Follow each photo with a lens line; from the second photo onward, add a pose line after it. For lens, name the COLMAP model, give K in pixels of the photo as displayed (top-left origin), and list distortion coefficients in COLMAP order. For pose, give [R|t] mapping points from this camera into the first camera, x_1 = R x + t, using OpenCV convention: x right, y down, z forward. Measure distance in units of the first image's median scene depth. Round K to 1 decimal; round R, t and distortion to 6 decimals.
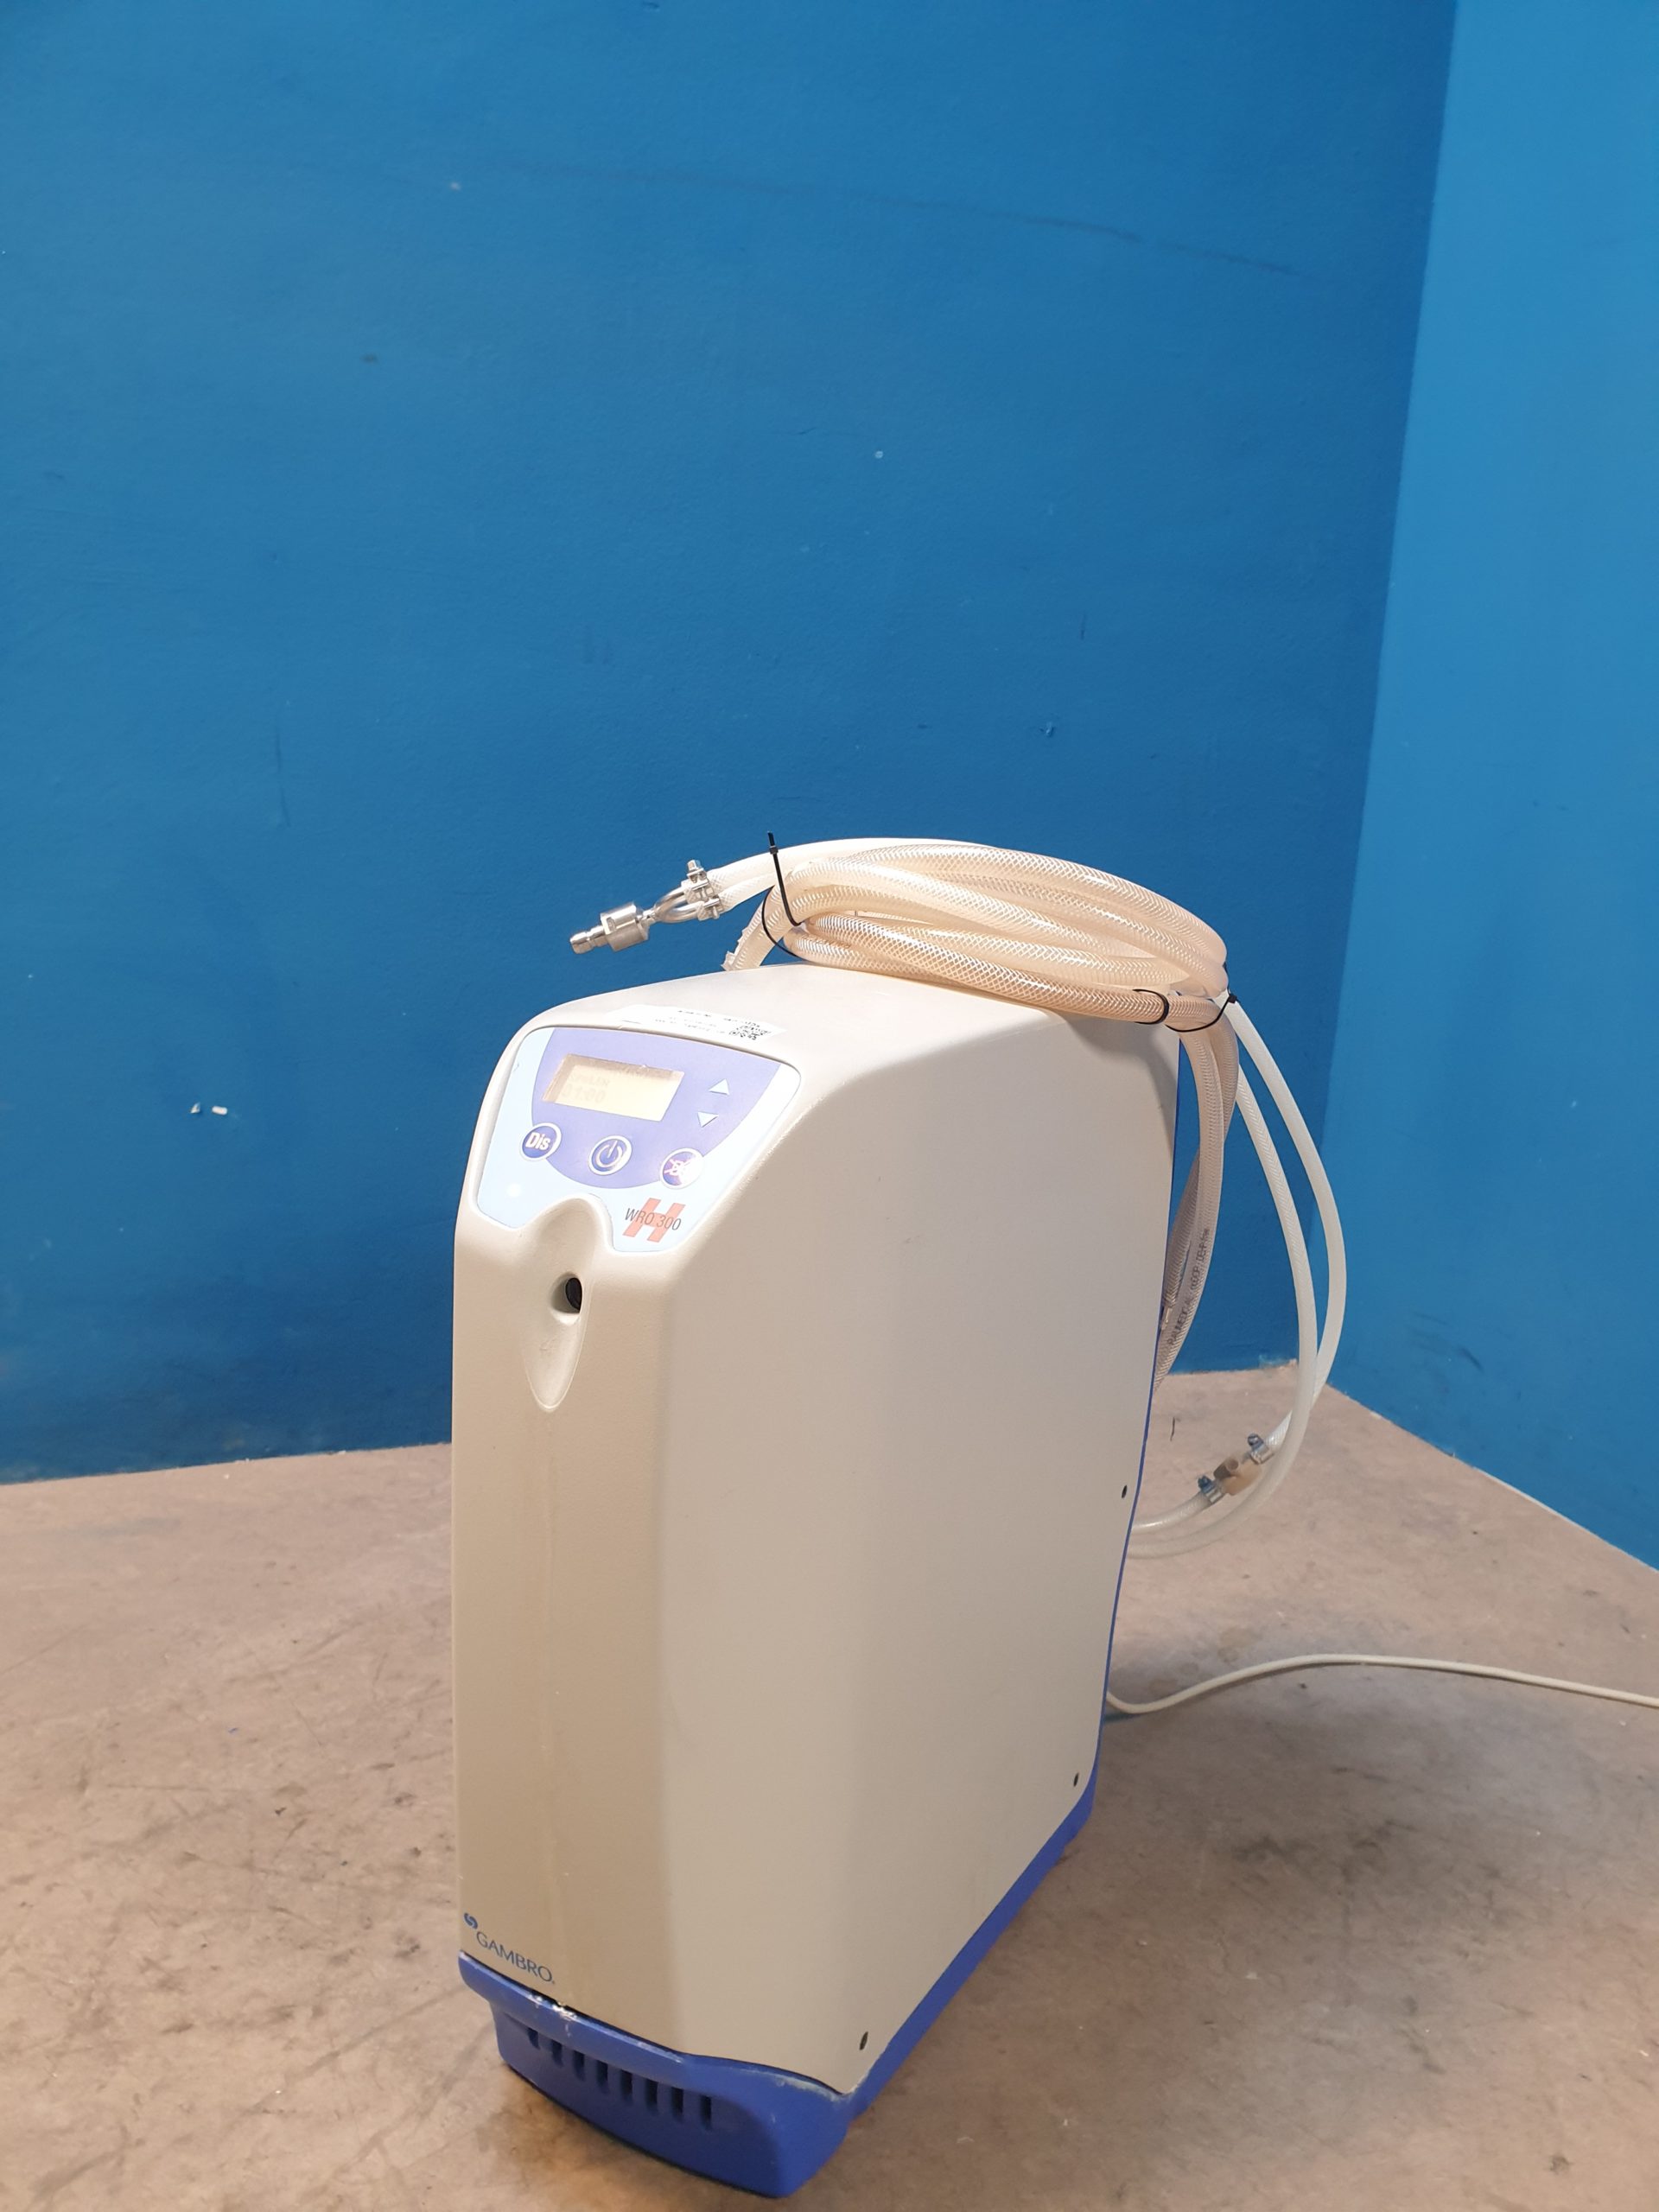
lens RADIAL K [[1758.5, 0, 848.1], [0, 1758.5, 1127.5], [0, 0, 1]] dist [-0.018084, 0.066151]
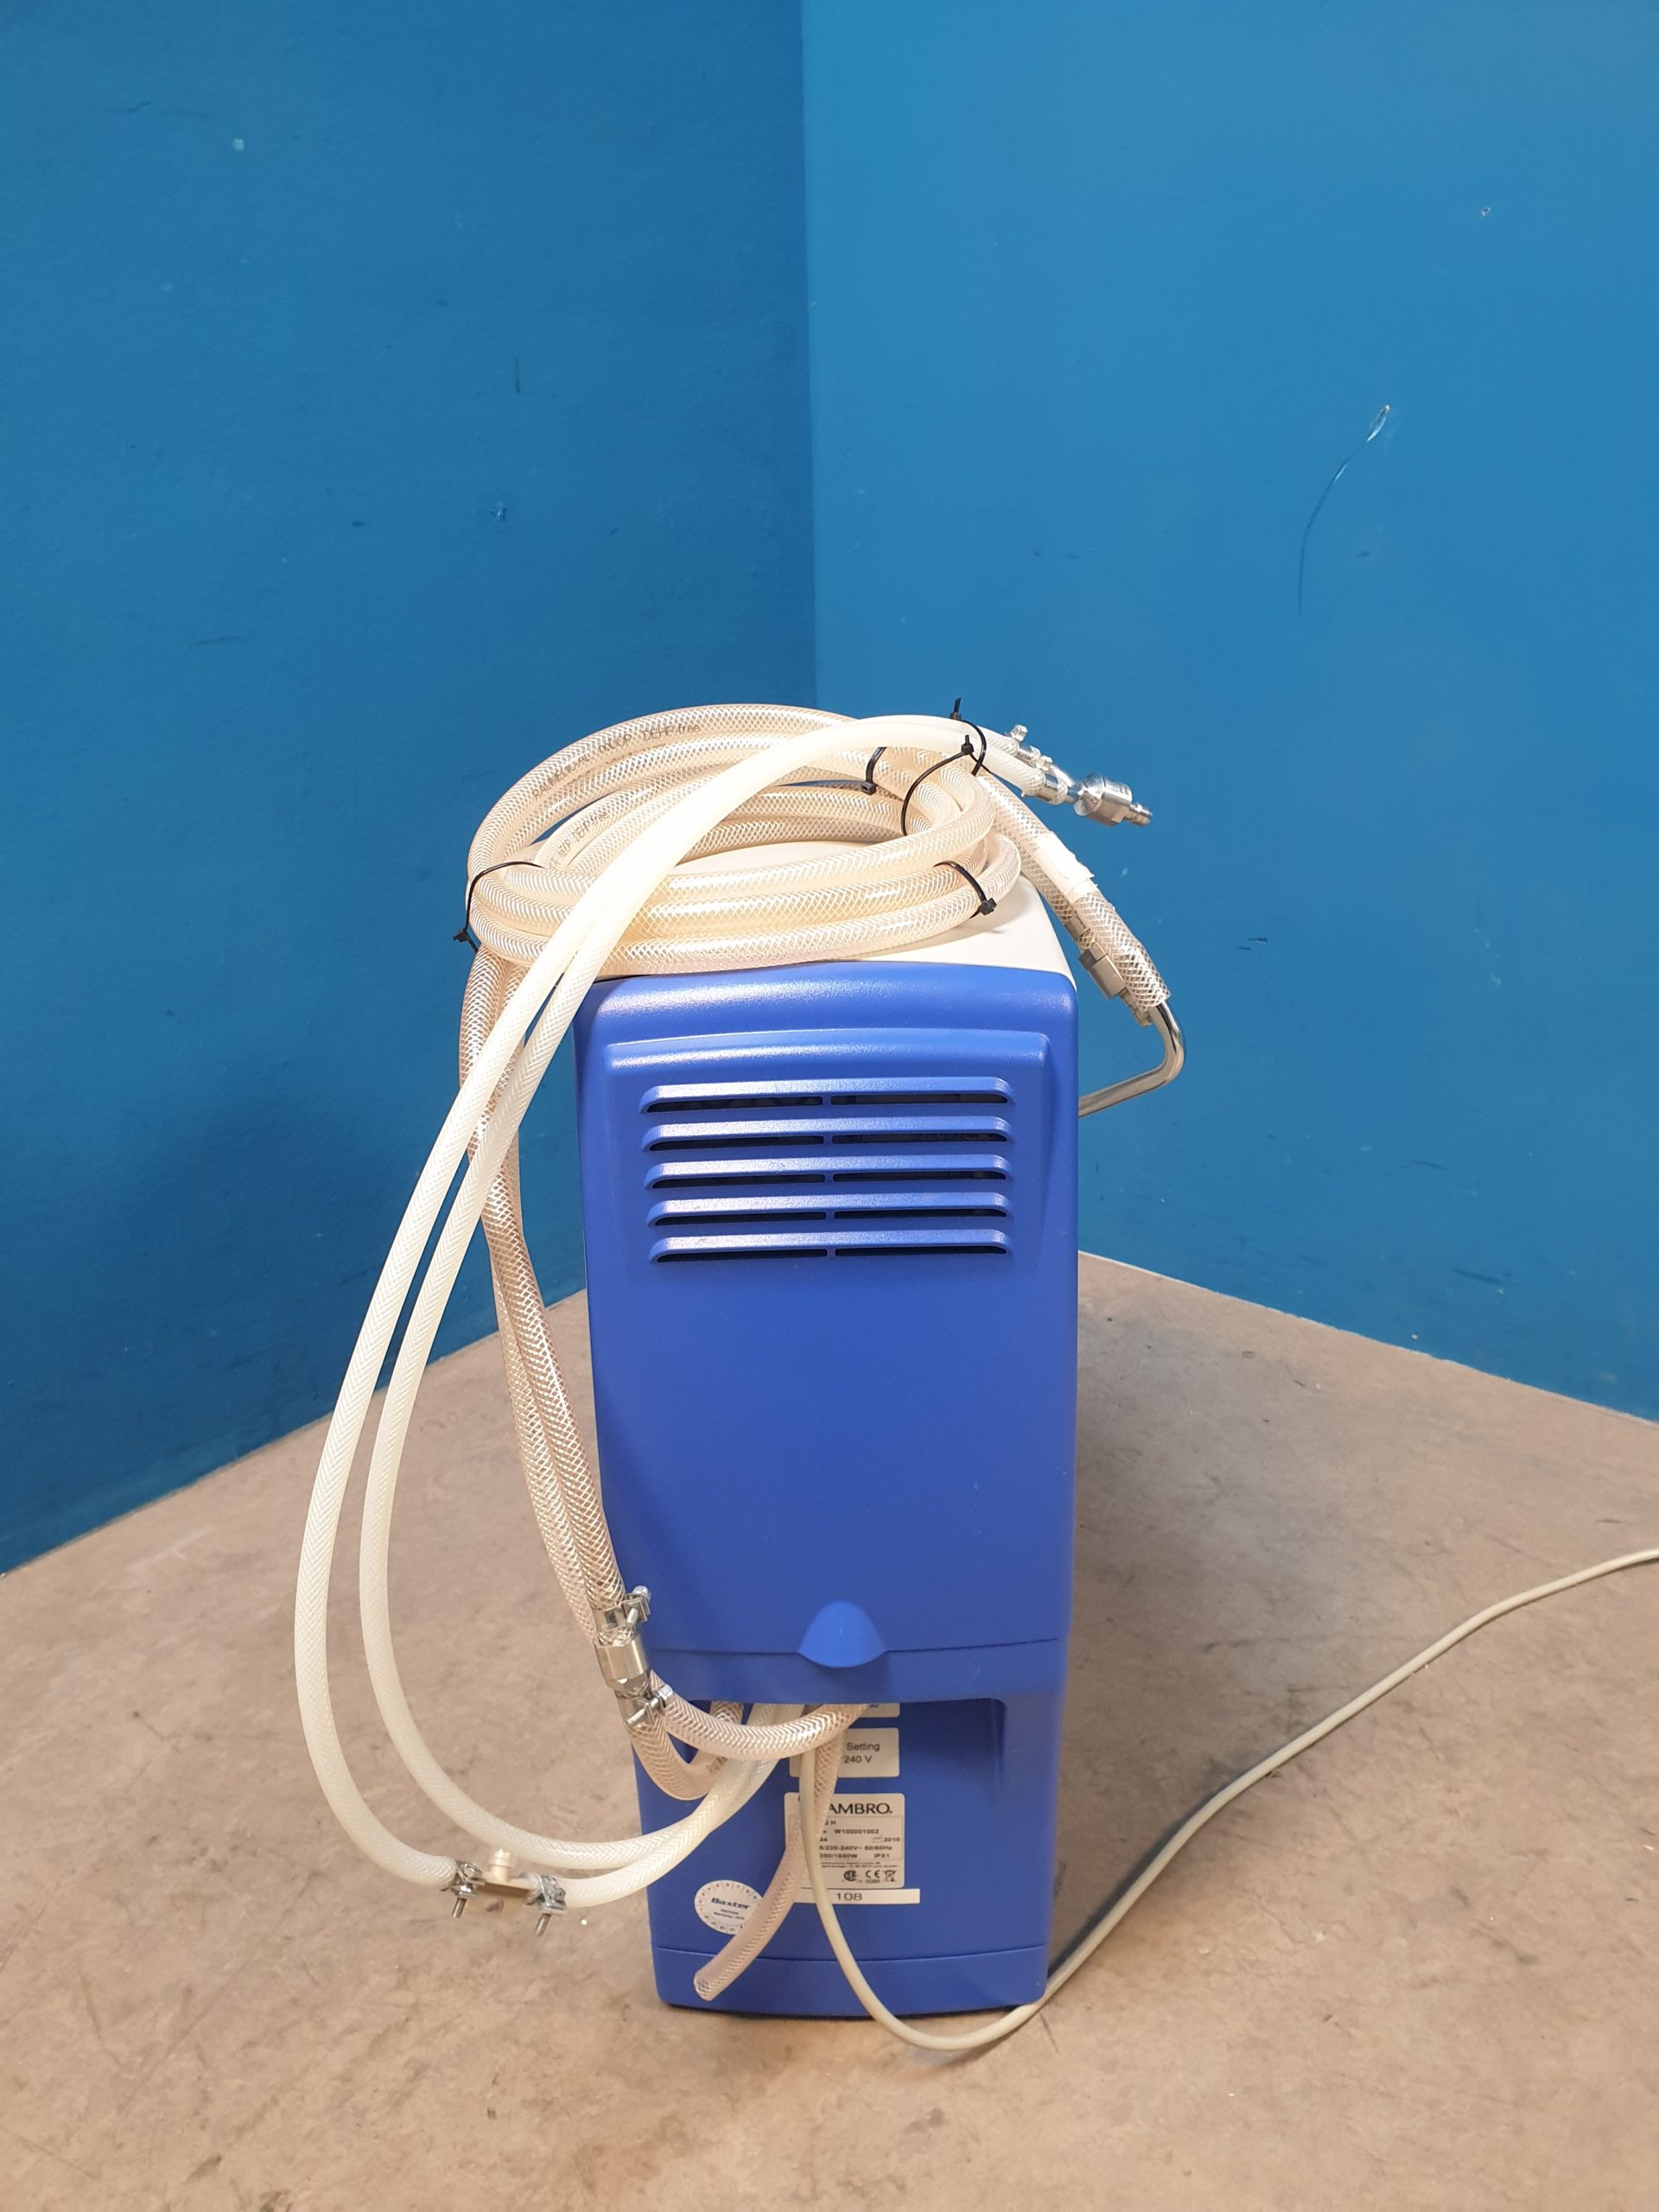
lens RADIAL K [[1774.5, 0, 833.5], [0, 1774.5, 1098.8], [0, 0, 1]] dist [-0.042351, 0.088464]
pose [[0.867446, -0.233784, 0.439184, -0.310360], [0.165683, 0.968079, 0.188077, -0.169327], [-0.469134, -0.090382, 0.878490, 0.357527]]
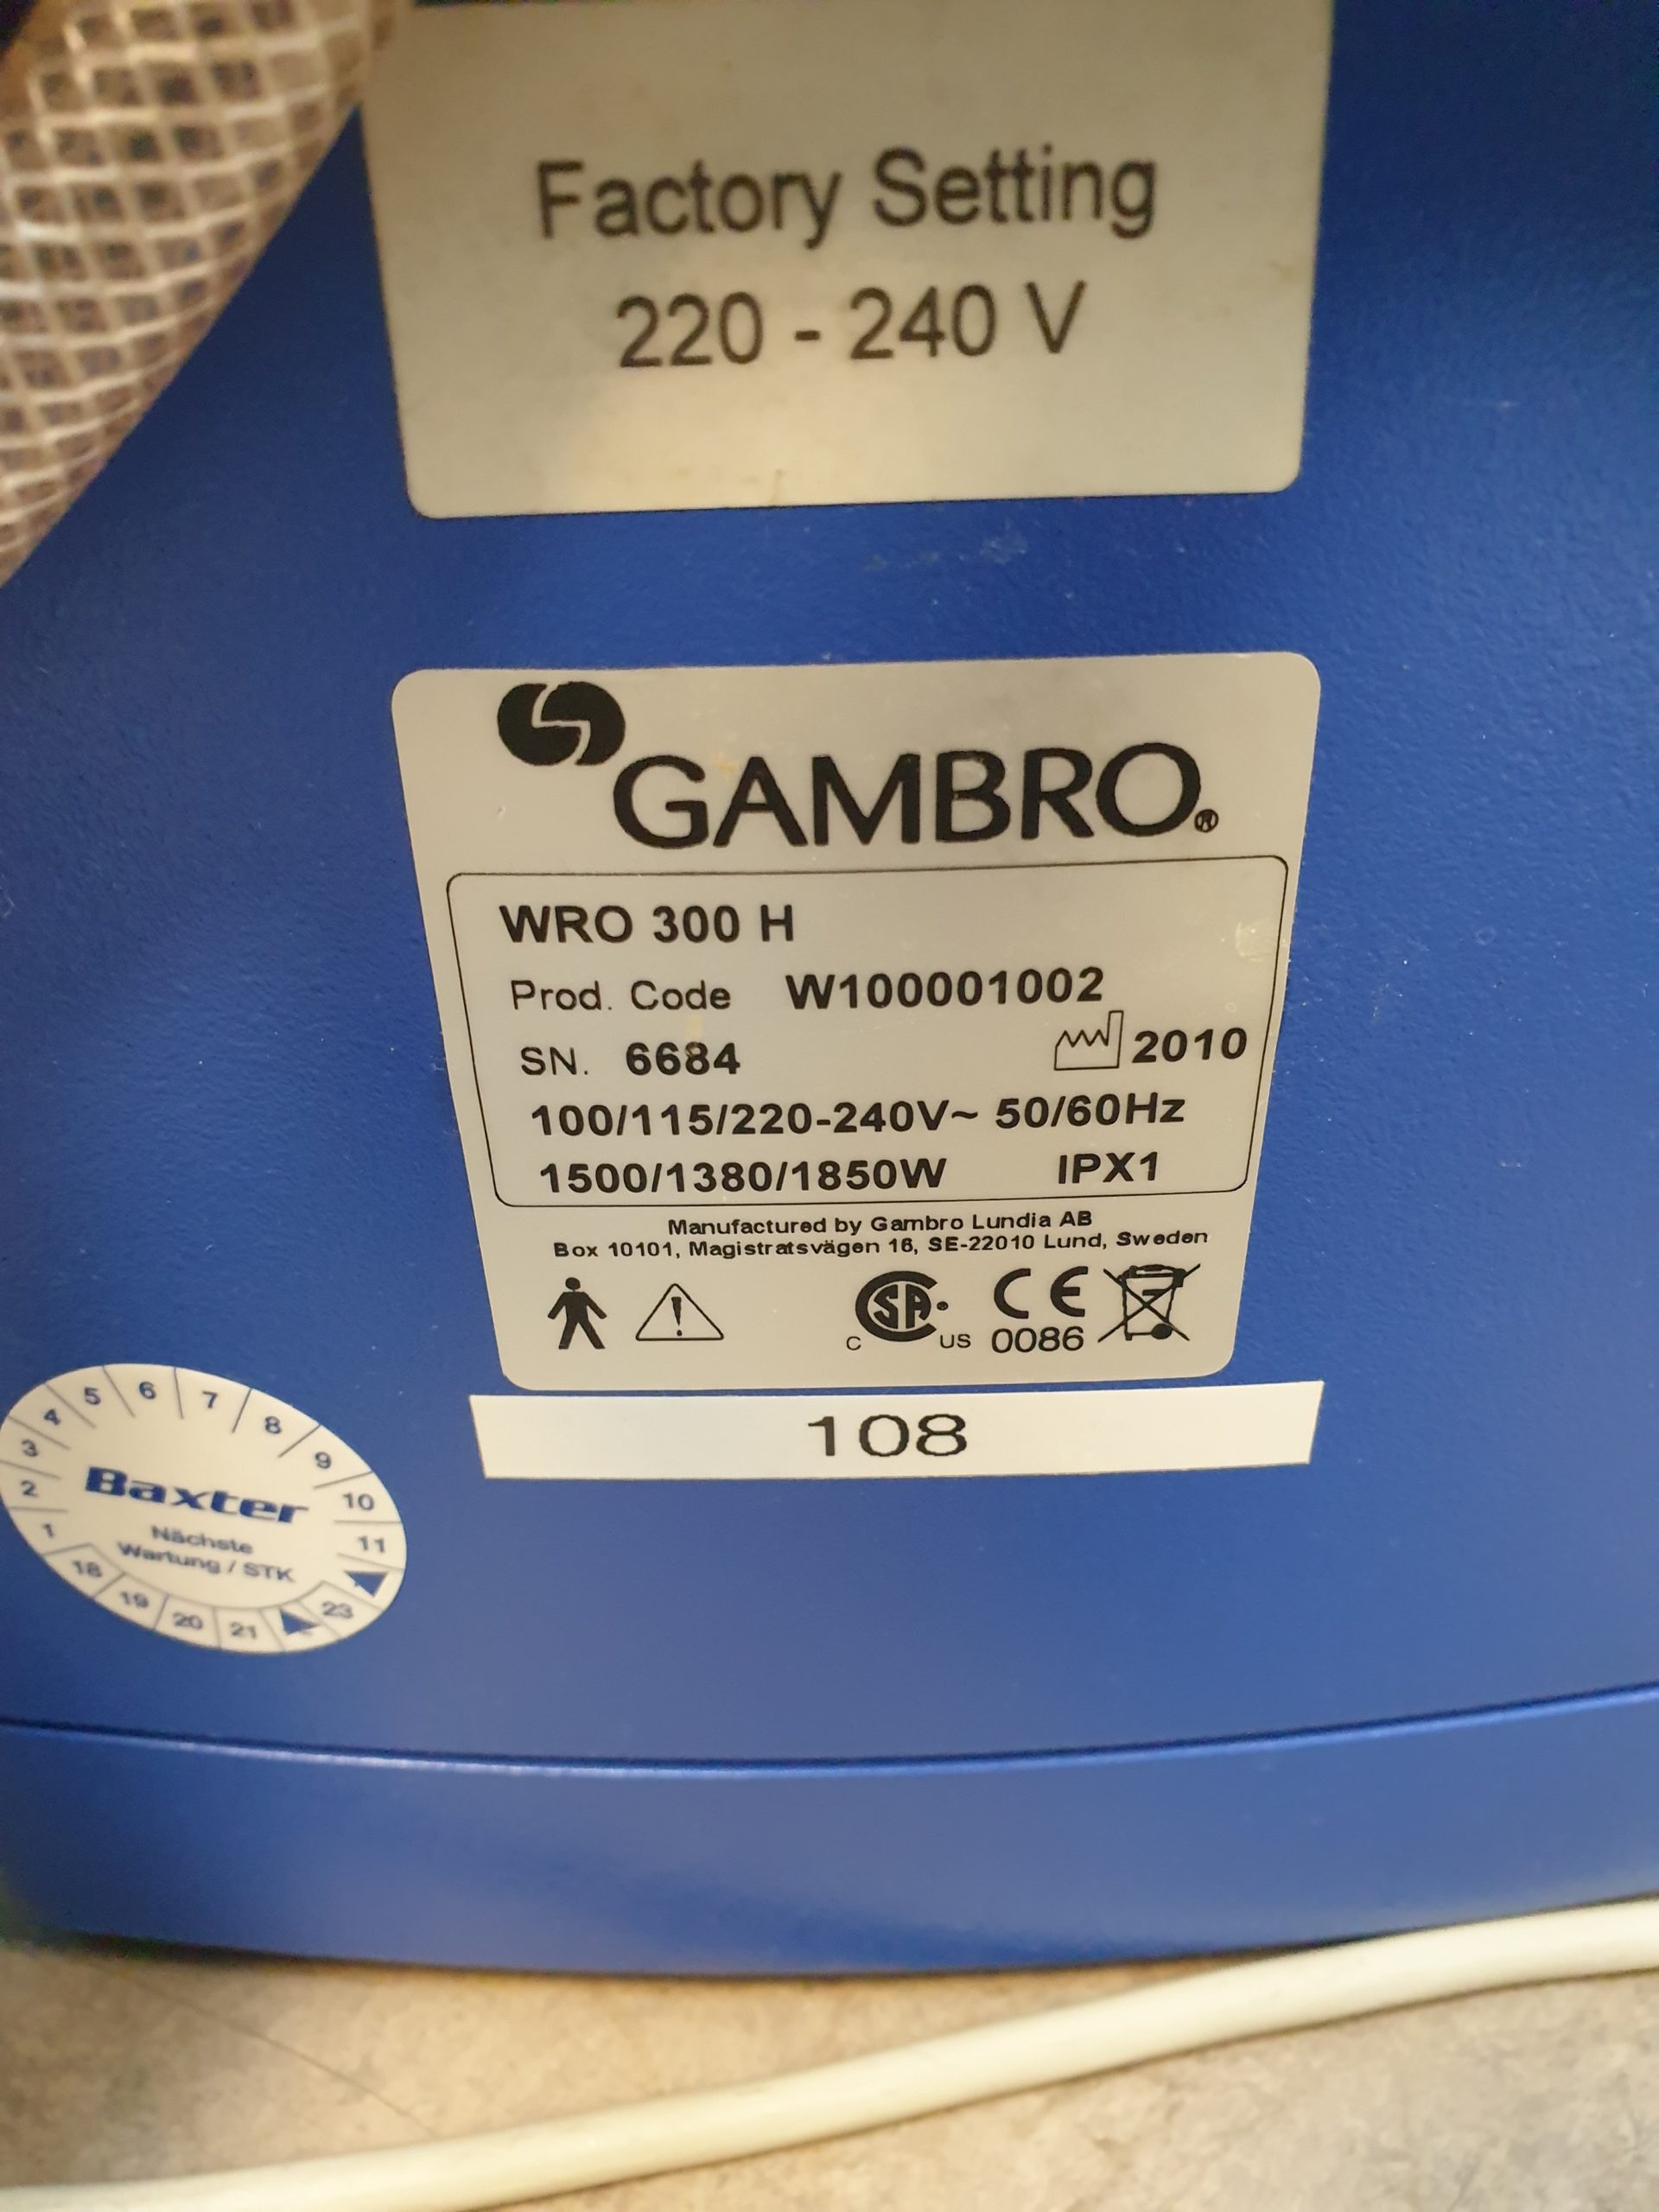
lens RADIAL K [[1758.5, 0, 848.1], [0, 1758.5, 1127.5], [0, 0, 1]] dist [-0.018084, 0.066151]
pose [[0.870683, -0.330390, 0.364354, -0.069271], [0.174300, 0.899980, 0.399569, 0.280118], [-0.459925, -0.284391, 0.841184, 0.949504]]
